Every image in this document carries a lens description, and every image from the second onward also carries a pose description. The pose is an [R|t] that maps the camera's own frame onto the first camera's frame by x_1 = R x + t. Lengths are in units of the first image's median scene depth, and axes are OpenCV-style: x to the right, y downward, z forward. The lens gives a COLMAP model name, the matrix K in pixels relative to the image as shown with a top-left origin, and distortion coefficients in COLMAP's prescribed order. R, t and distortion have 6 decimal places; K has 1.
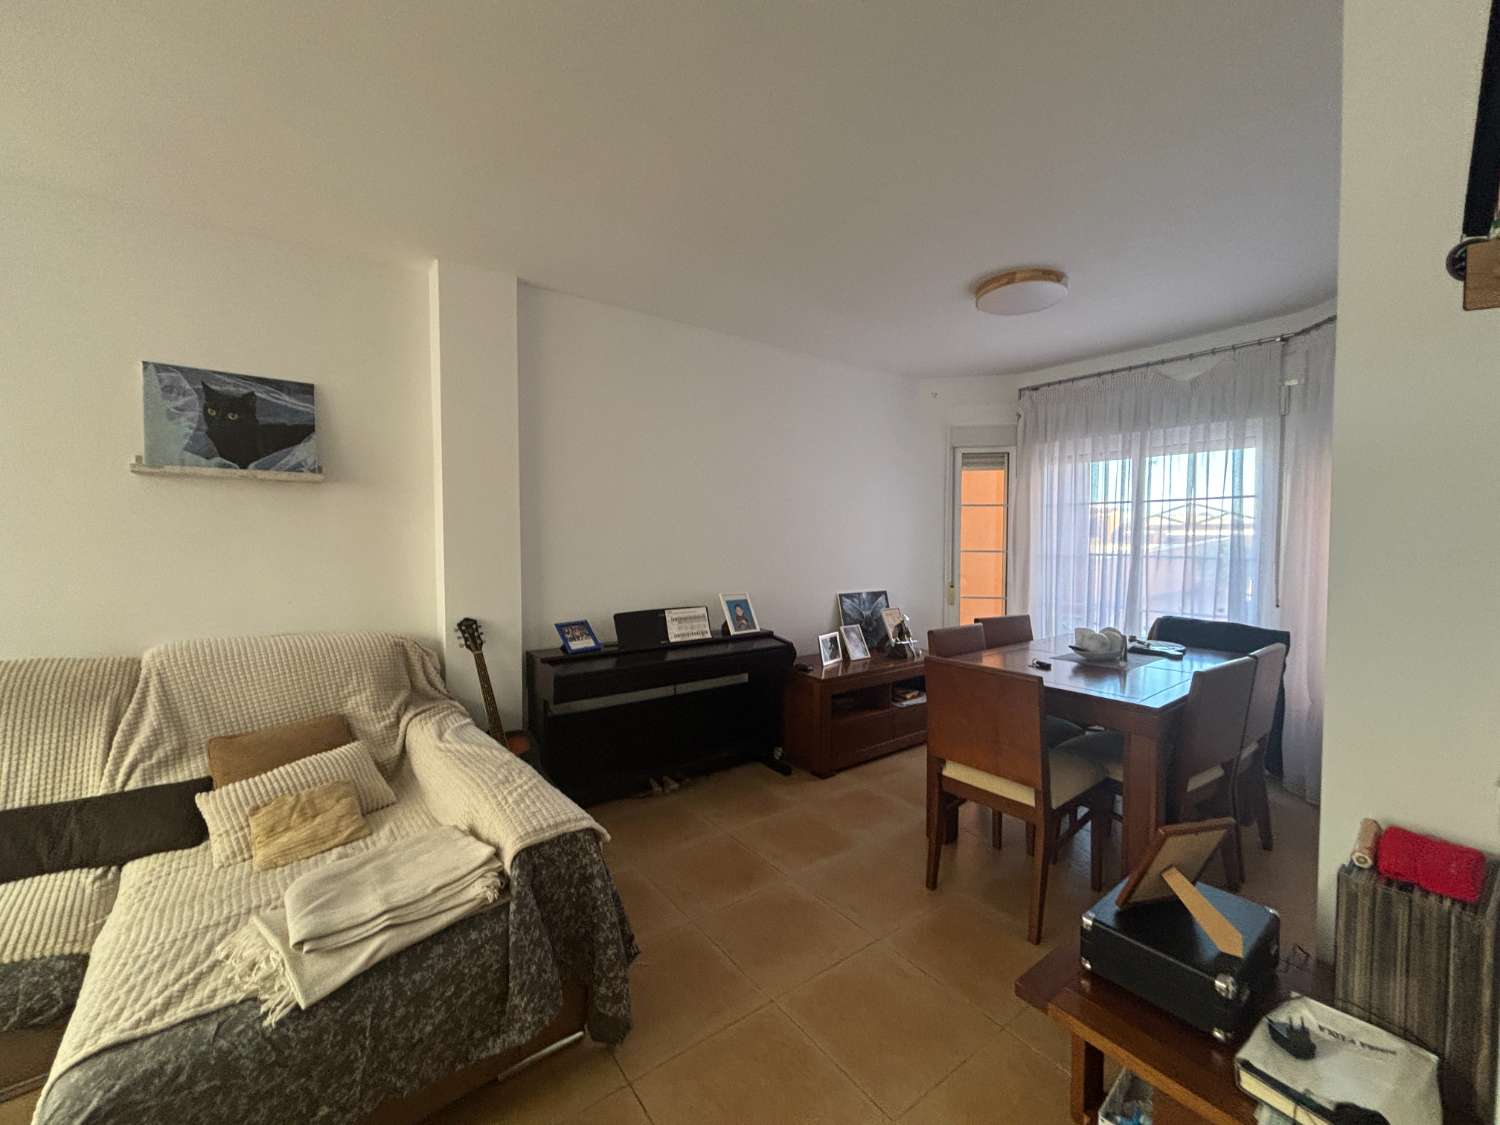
lens RADIAL K [[607.0, 0, 748.3], [0, 607.0, 557.8], [0, 0, 1]] dist [0.002899, 0.000127]
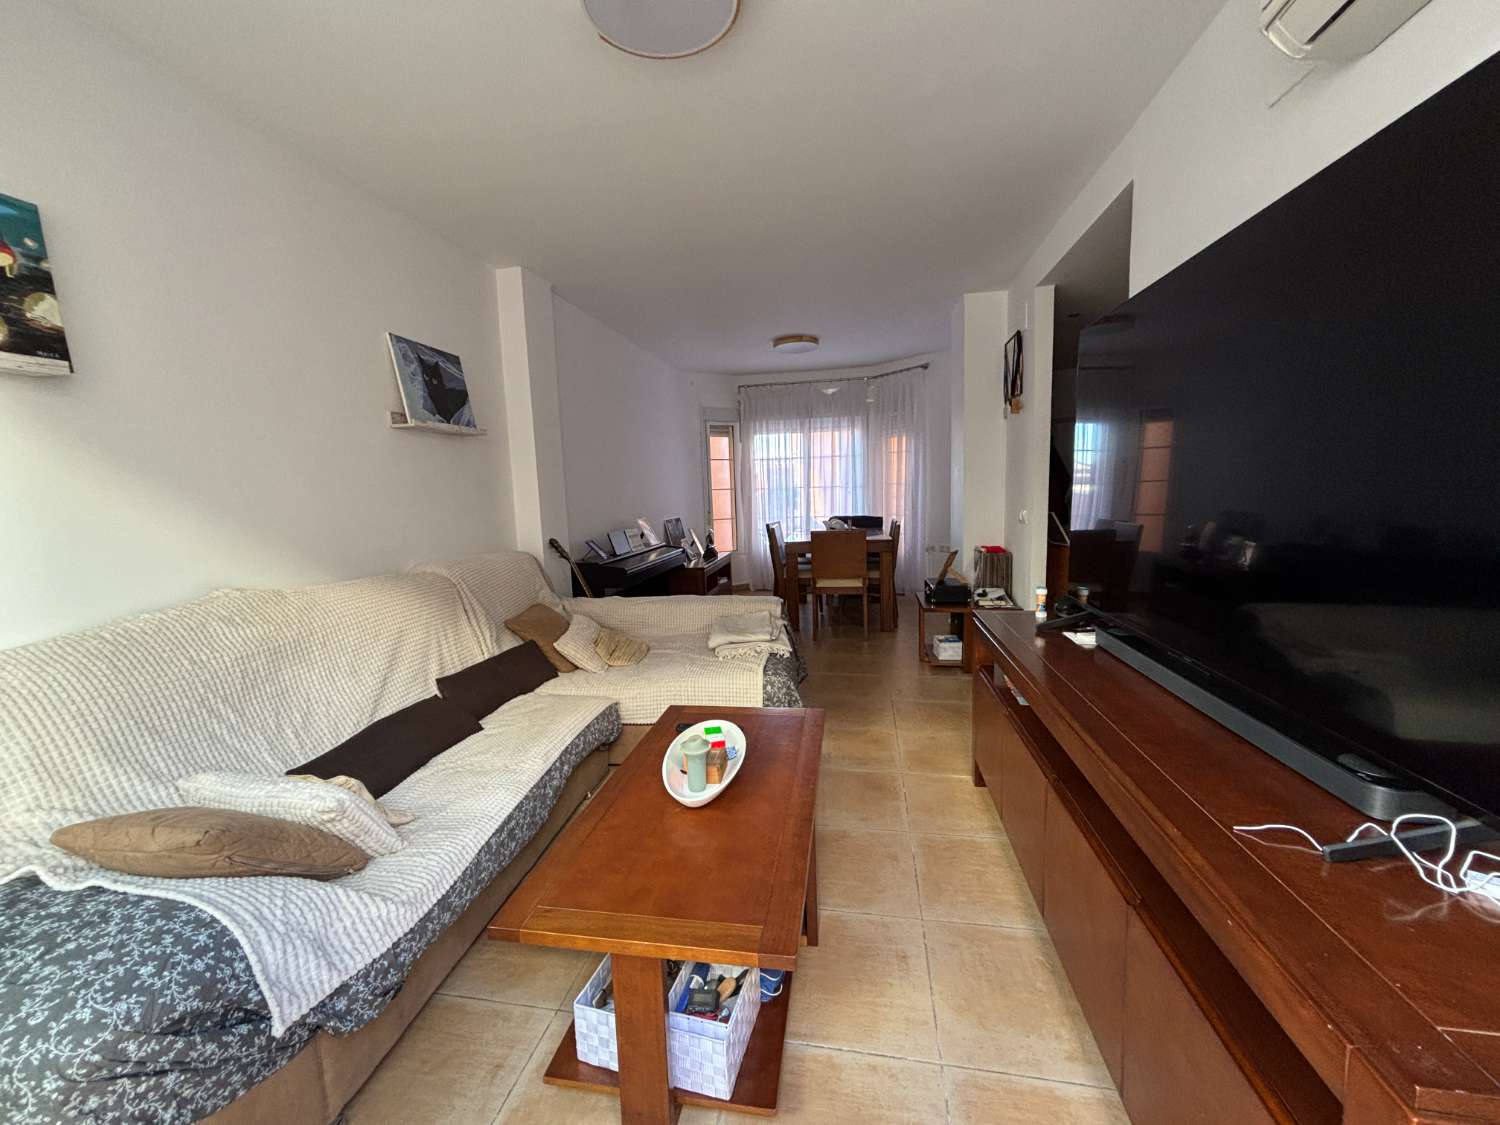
lens RADIAL K [[607.0, 0, 750.3], [0, 607.0, 565.9], [0, 0, 1]] dist [0.002899, 0.000127]
pose [[0.726570, -0.114333, 0.677514, -1.096898], [0.060988, 0.992898, 0.102152, 0.049889], [-0.684381, -0.032900, 0.728382, -0.321363]]
